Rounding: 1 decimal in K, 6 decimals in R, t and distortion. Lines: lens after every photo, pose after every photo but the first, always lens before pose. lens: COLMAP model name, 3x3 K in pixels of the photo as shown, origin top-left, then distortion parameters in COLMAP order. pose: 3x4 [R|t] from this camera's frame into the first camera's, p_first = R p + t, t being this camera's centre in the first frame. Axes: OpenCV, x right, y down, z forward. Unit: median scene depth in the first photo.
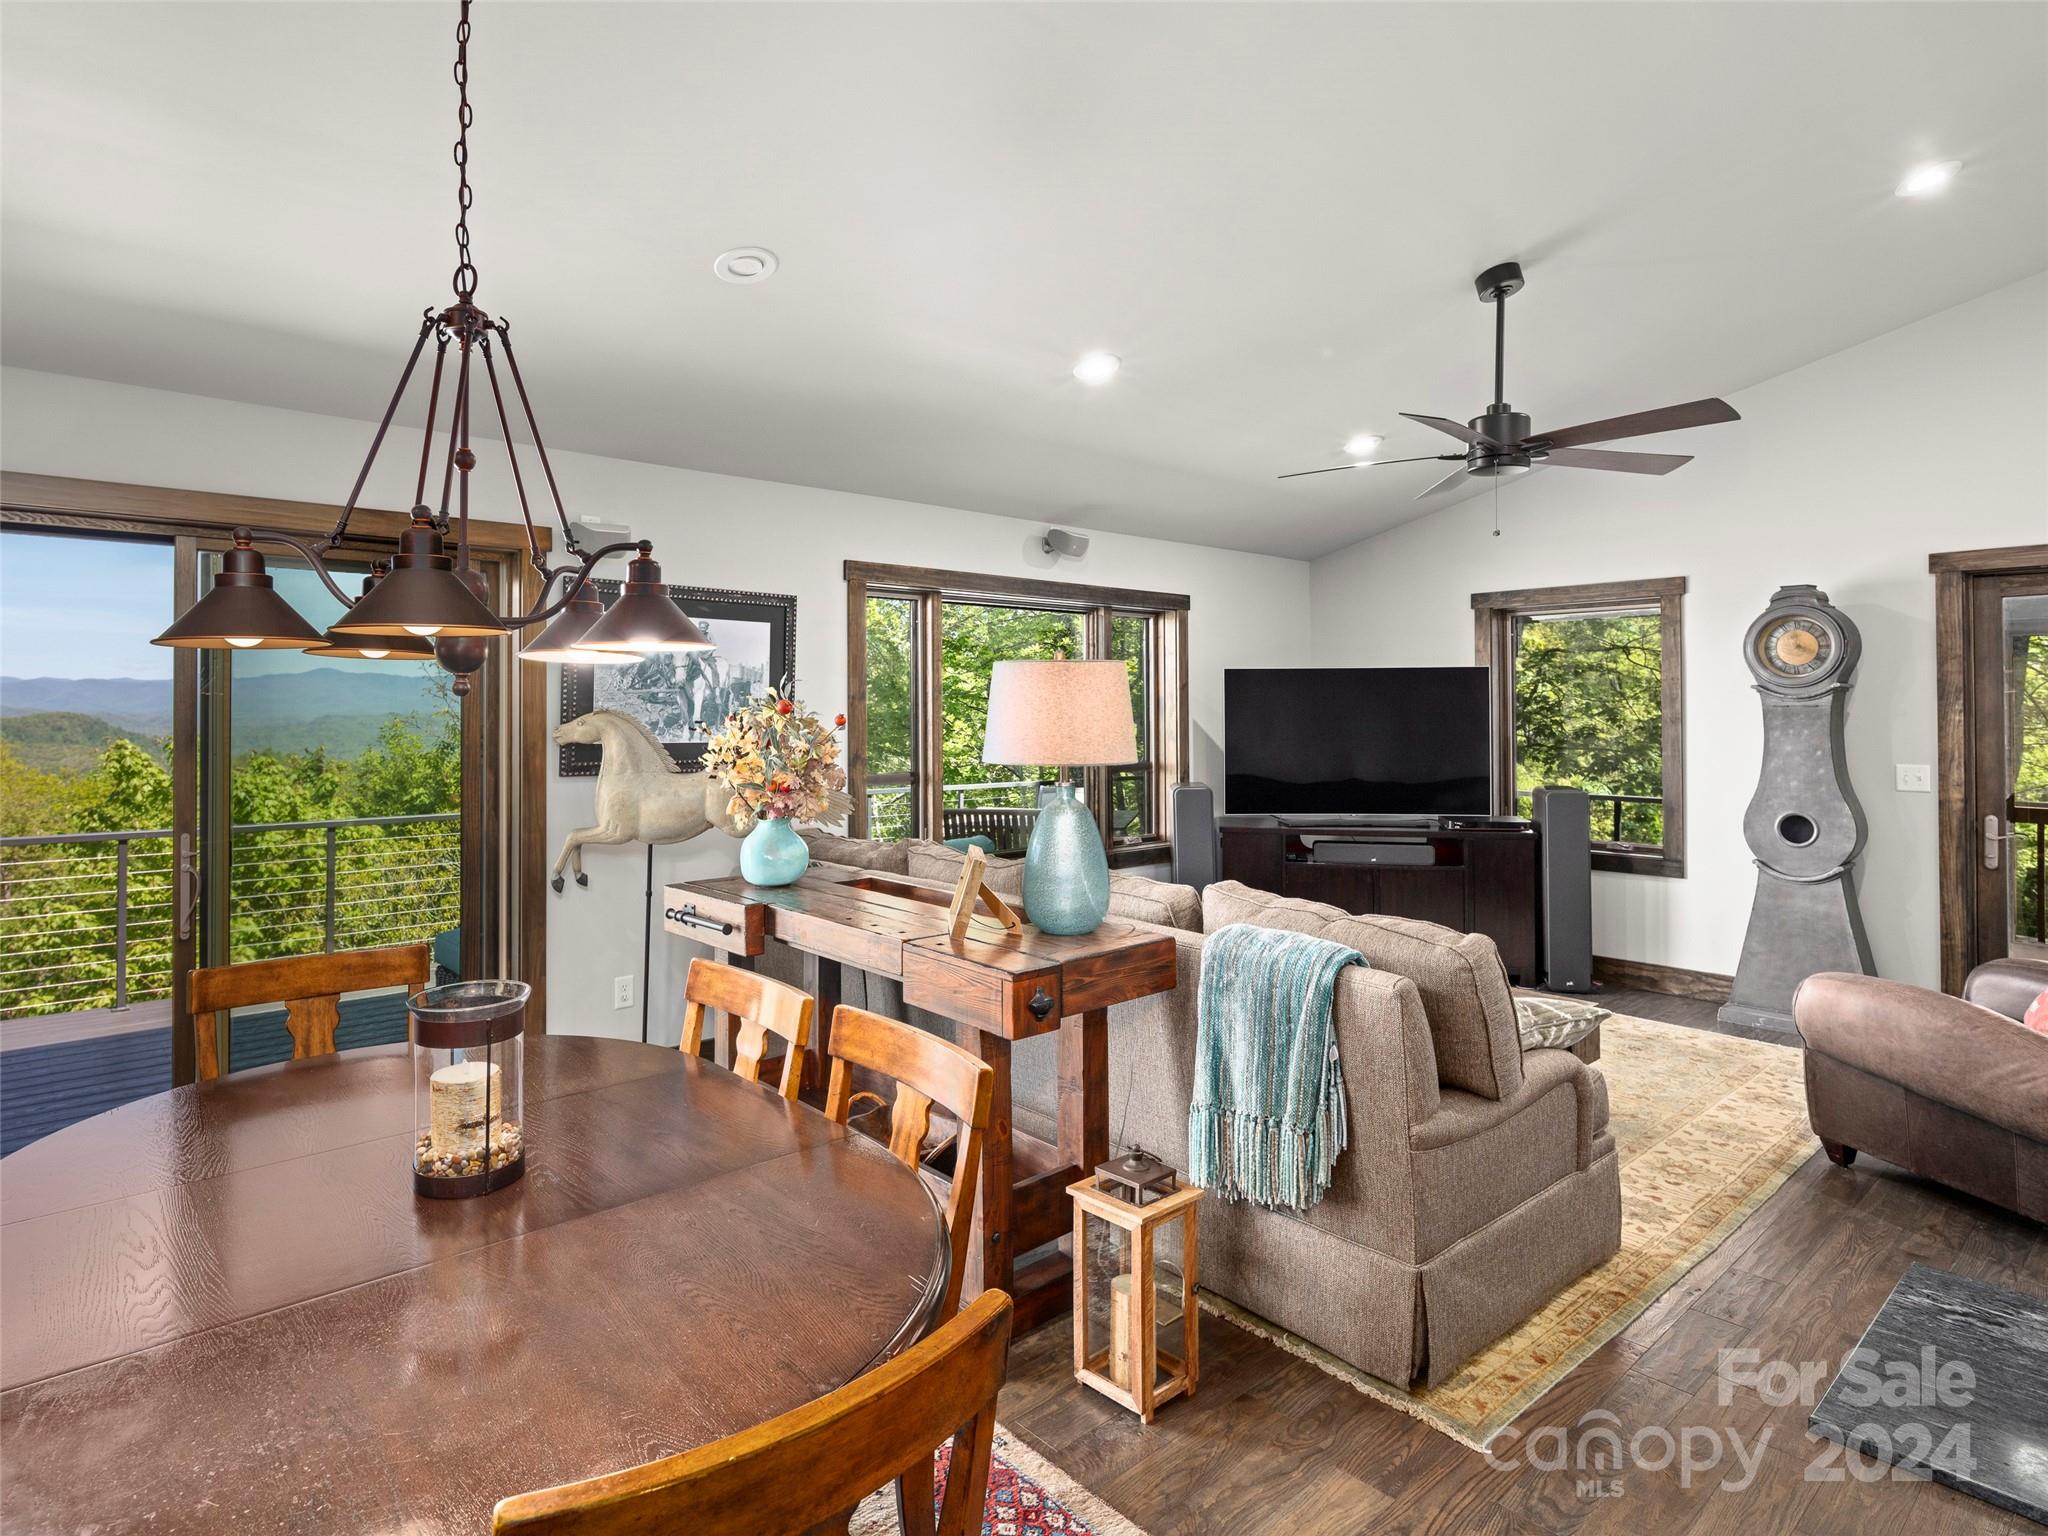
lens RADIAL K [[1128.4, 0, 963.3], [0, 1128.4, 697.6], [0, 0, 1]] dist [0.003483, -0.004004]
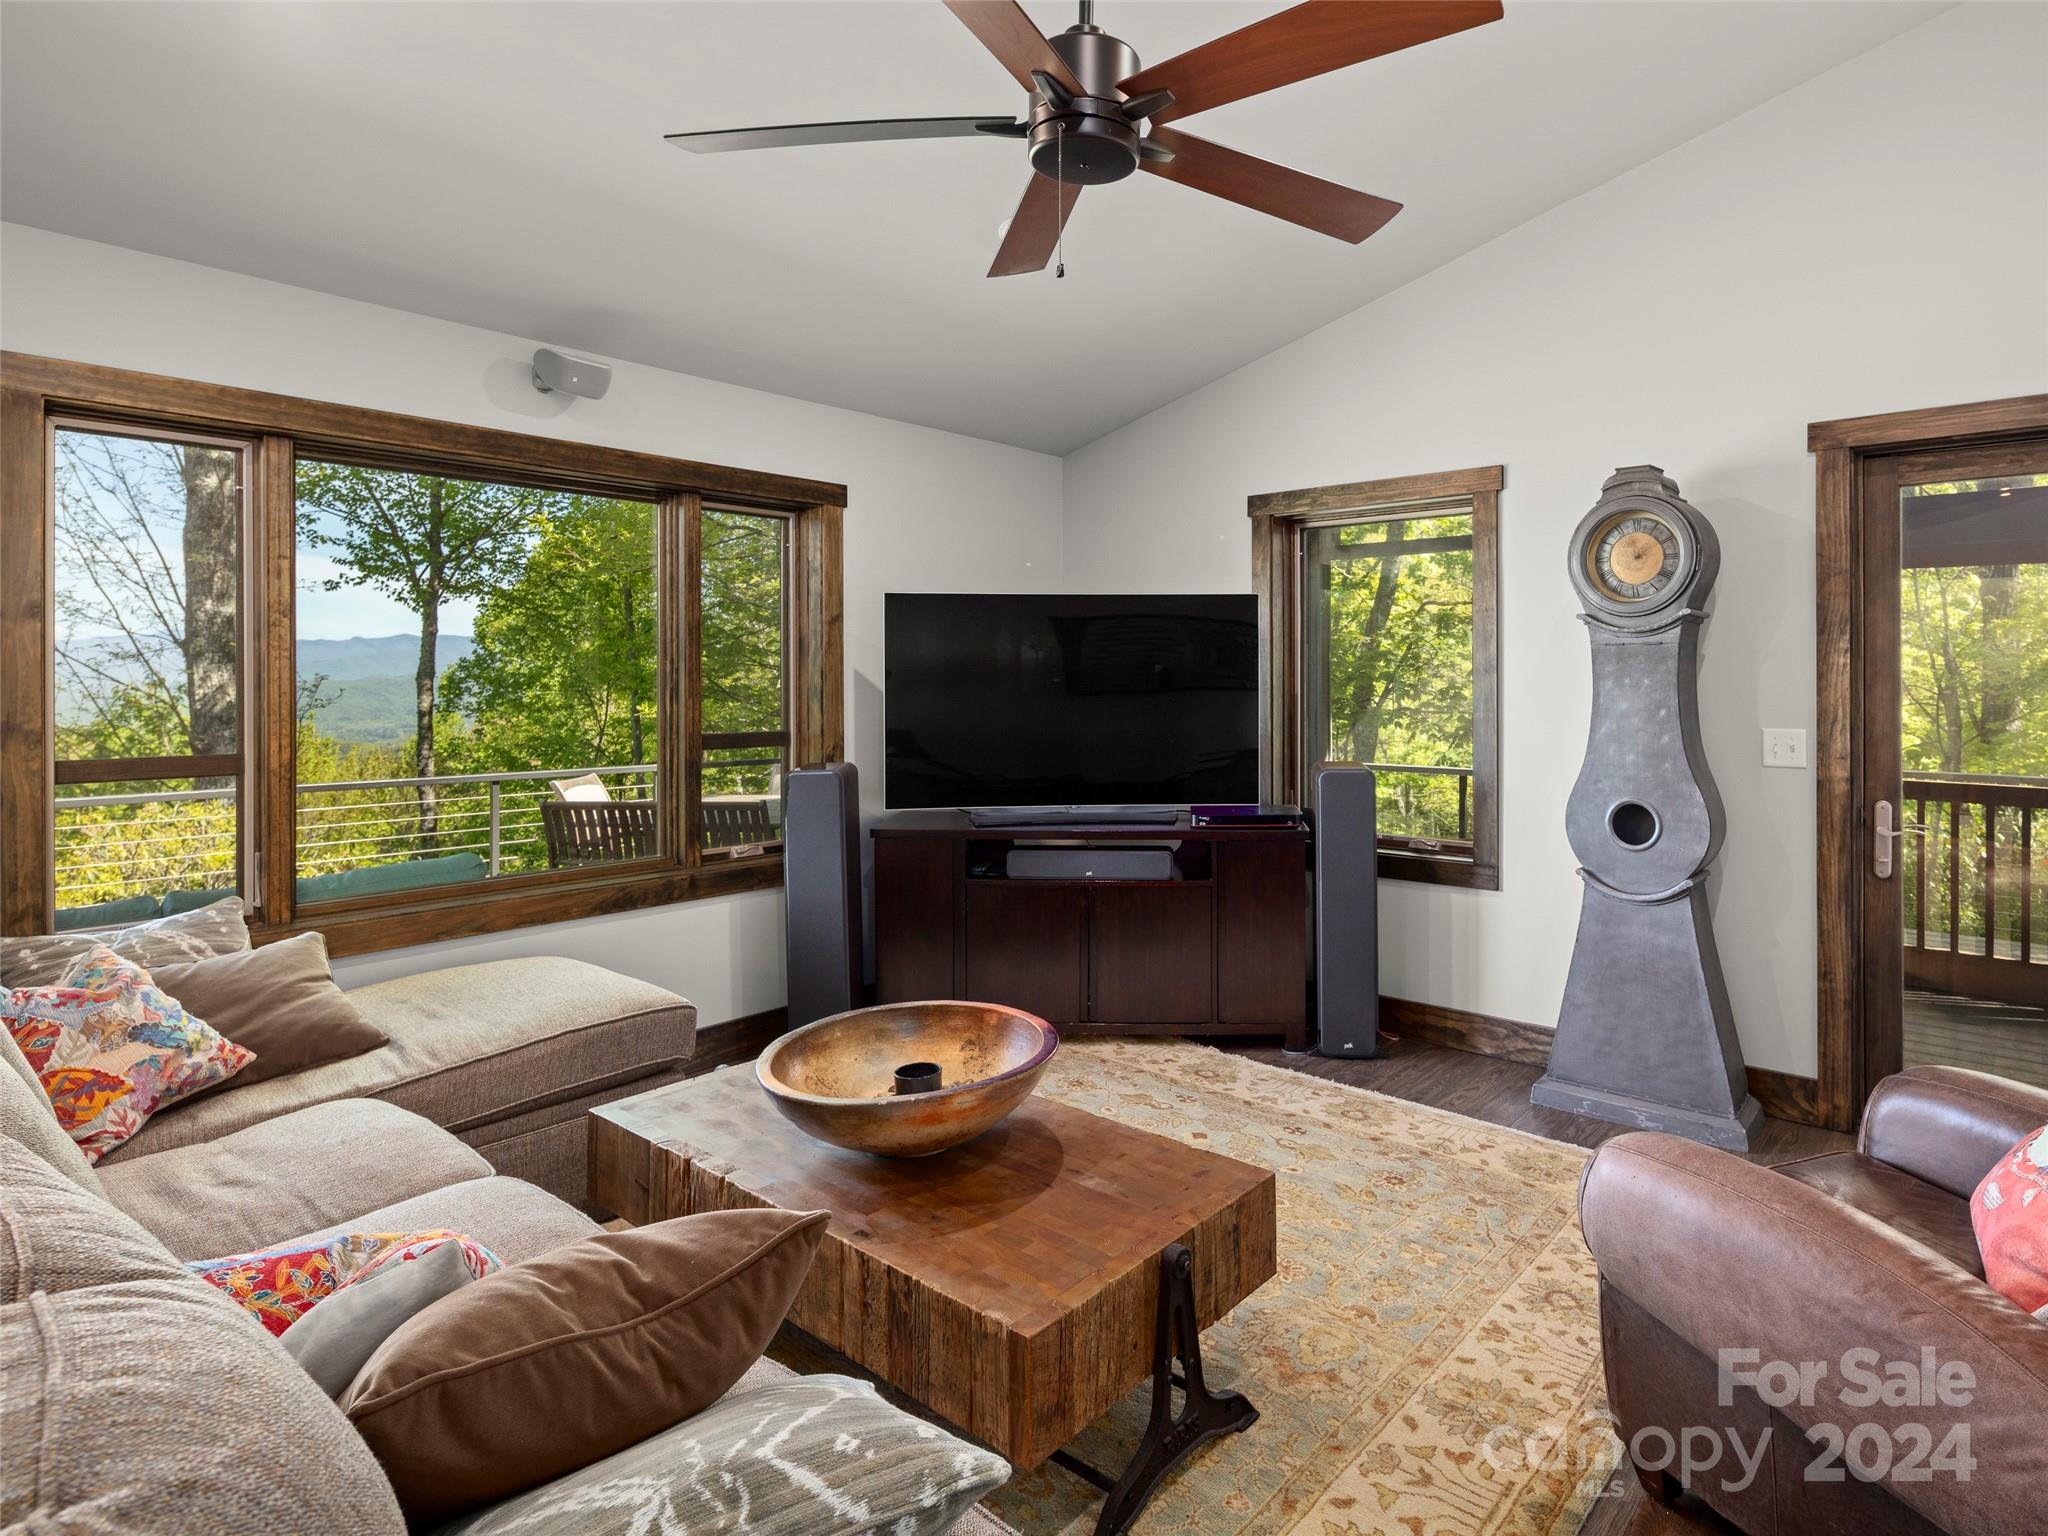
lens RADIAL K [[1128.4, 0, 1144.9], [0, 1128.4, 679.3], [0, 0, 1]] dist [0.003483, -0.004004]
pose [[0.982542, 0.001037, 0.186039, 0.324990], [-0.003158, 0.999933, 0.011107, 0.022540], [-0.186015, -0.011501, 0.982480, 0.390576]]
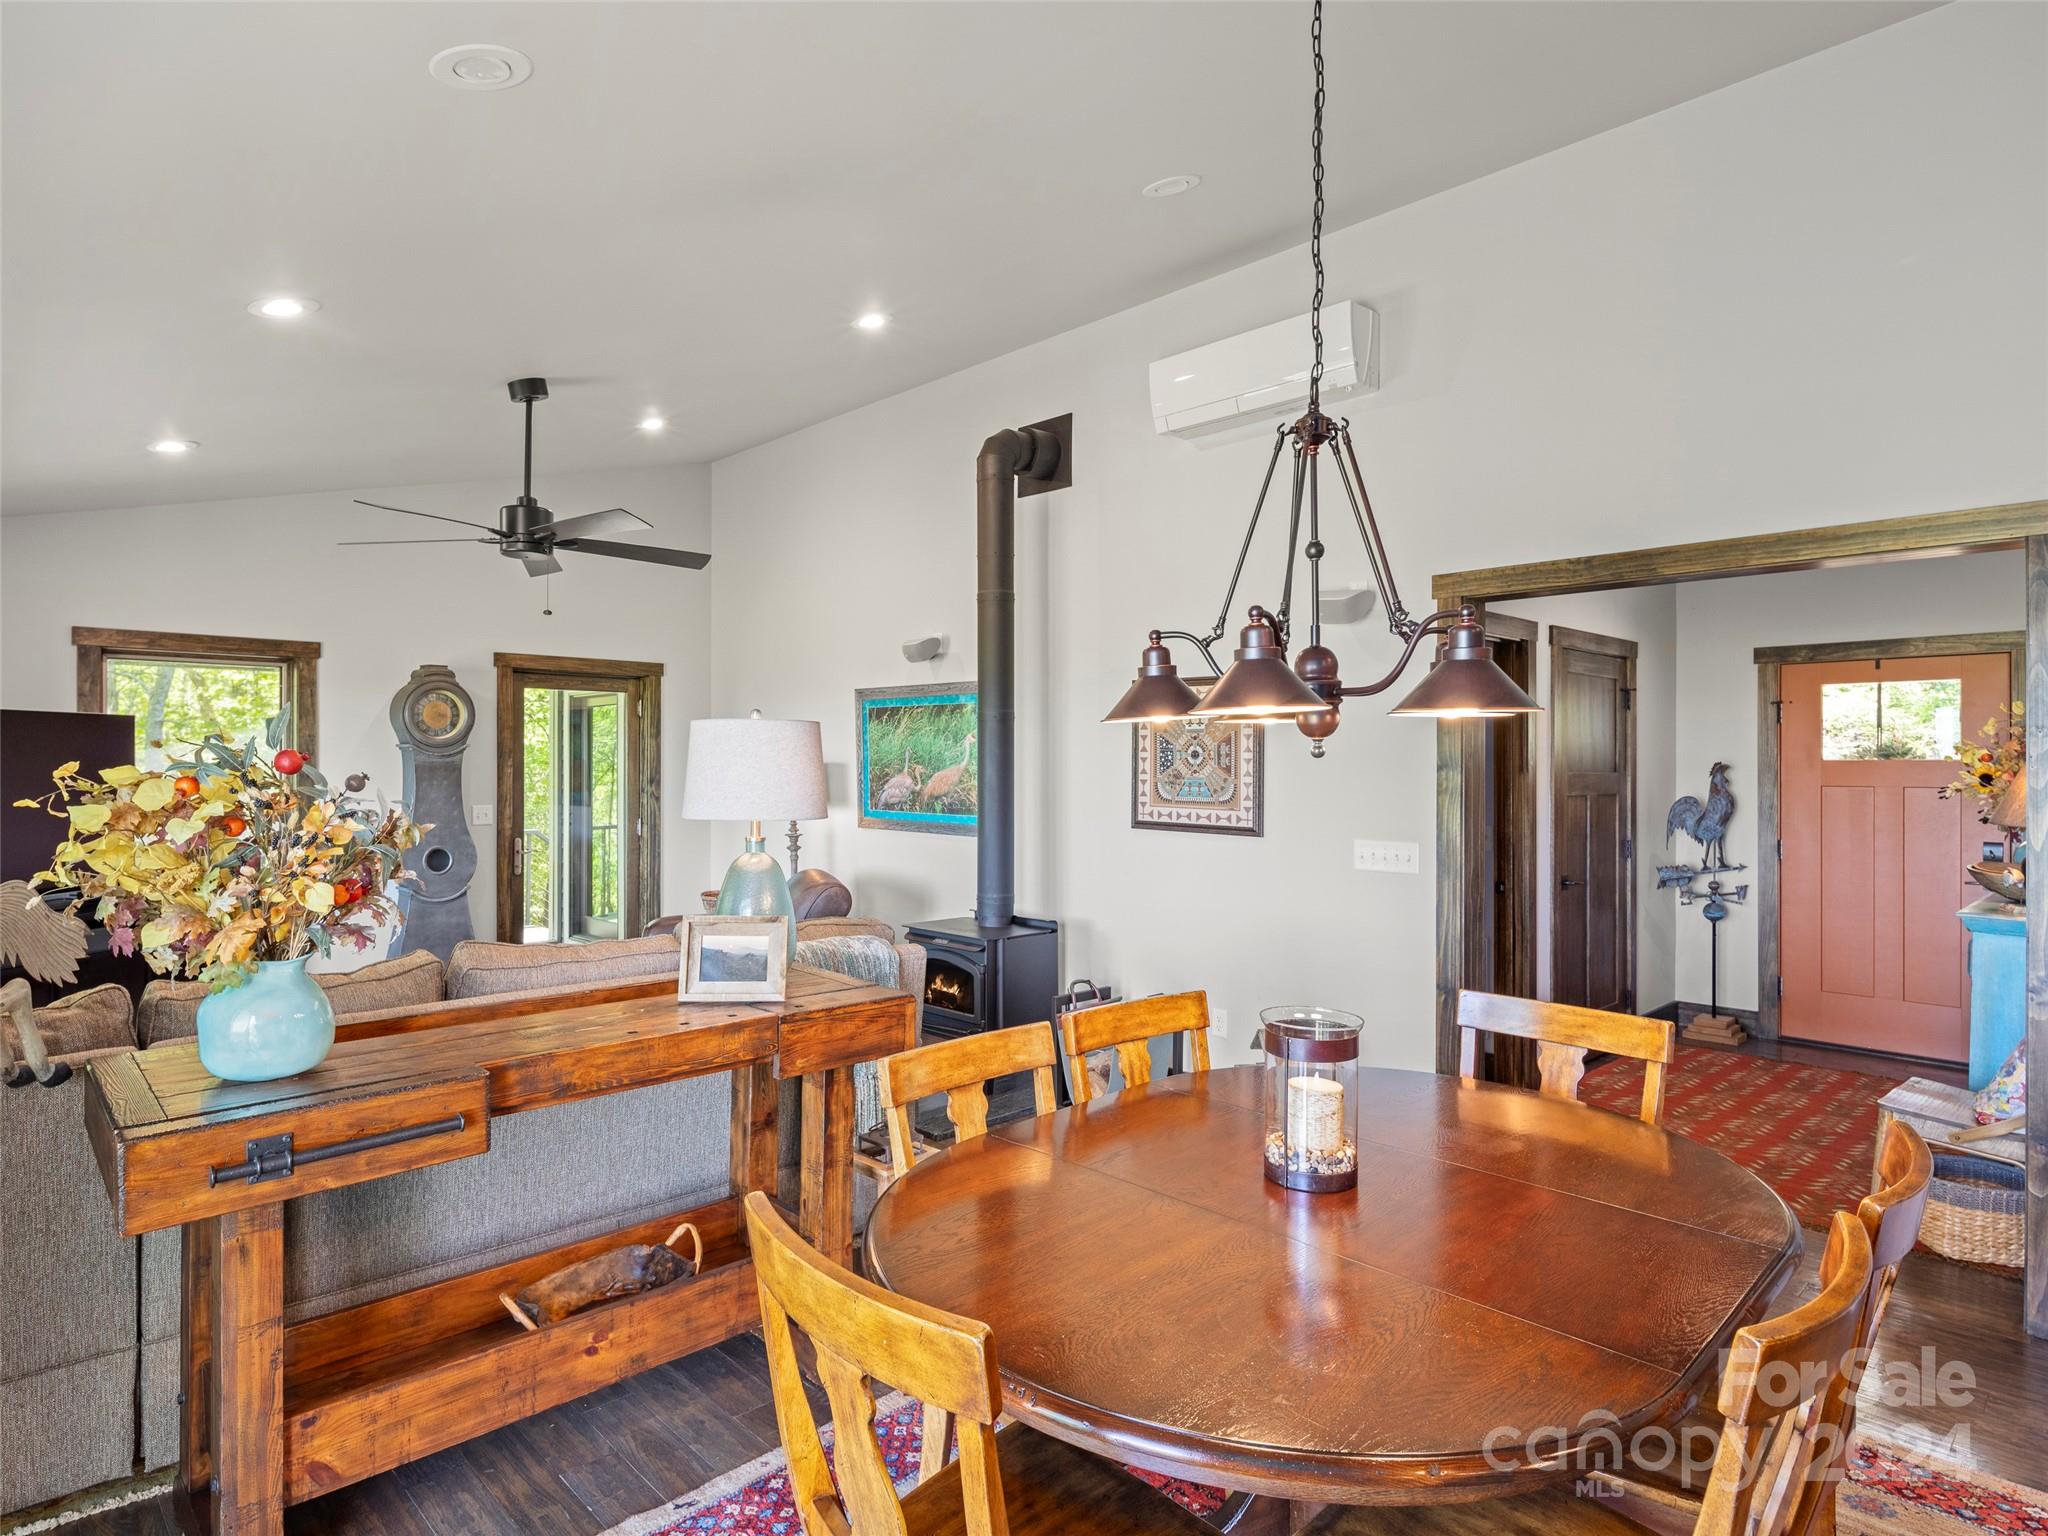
lens RADIAL K [[1128.4, 0, 944.0], [0, 1128.4, 762.6], [0, 0, 1]] dist [0.003483, -0.004004]
pose [[-0.027807, 0.002465, 0.999610, -0.532523], [-0.015518, 0.999875, -0.002898, 0.003448], [-0.999493, -0.015593, -0.027765, 0.481961]]
